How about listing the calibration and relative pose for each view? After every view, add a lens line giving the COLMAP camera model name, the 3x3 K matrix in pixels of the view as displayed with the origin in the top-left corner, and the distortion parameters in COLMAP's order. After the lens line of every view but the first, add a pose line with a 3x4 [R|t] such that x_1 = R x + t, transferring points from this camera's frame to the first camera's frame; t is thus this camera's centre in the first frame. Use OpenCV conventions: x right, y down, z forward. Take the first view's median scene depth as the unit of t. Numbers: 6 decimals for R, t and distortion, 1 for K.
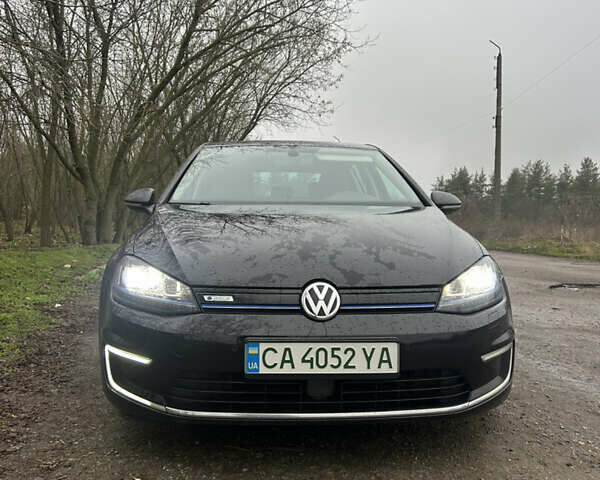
lens RADIAL K [[597.2, 0, 290.0], [0, 597.2, 238.3], [0, 0, 1]] dist [0.097854, -0.192211]
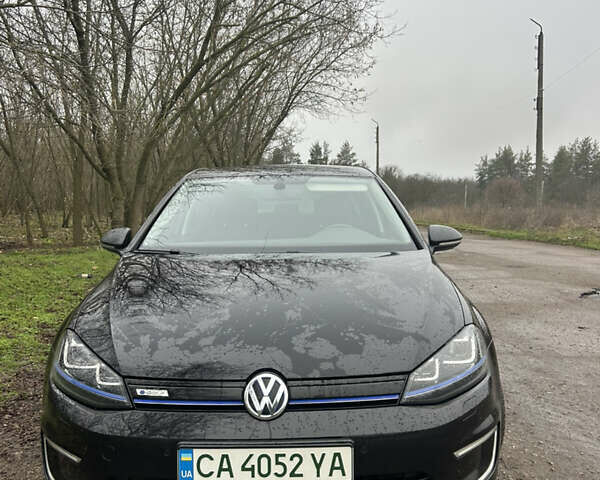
lens RADIAL K [[594.8, 0, 300.0], [0, 594.8, 240.0], [0, 0, 1]] dist [0.117026, -0.204543]
pose [[0.998514, -0.012398, -0.053060, 0.148087], [0.014079, 0.999407, 0.031429, -0.149372], [0.052638, -0.032130, 0.998097, 0.125533]]
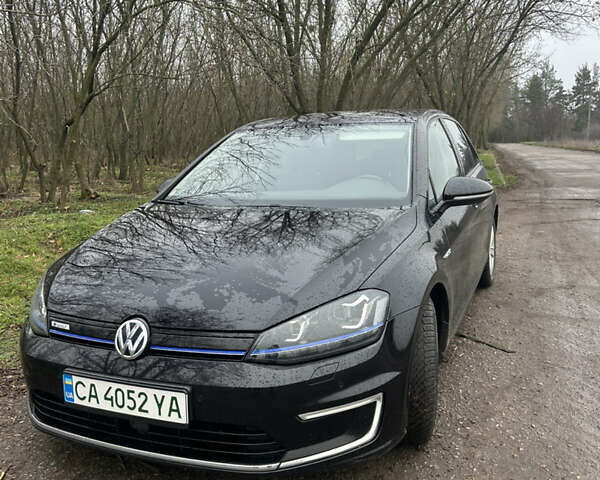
lens RADIAL K [[594.8, 0, 300.0], [0, 594.8, 240.0], [0, 0, 1]] dist [0.117026, -0.204543]
pose [[0.889408, 0.039355, -0.455416, 0.729065], [0.021775, 0.991508, 0.128208, -0.175048], [0.456595, -0.123946, 0.880999, 0.268348]]
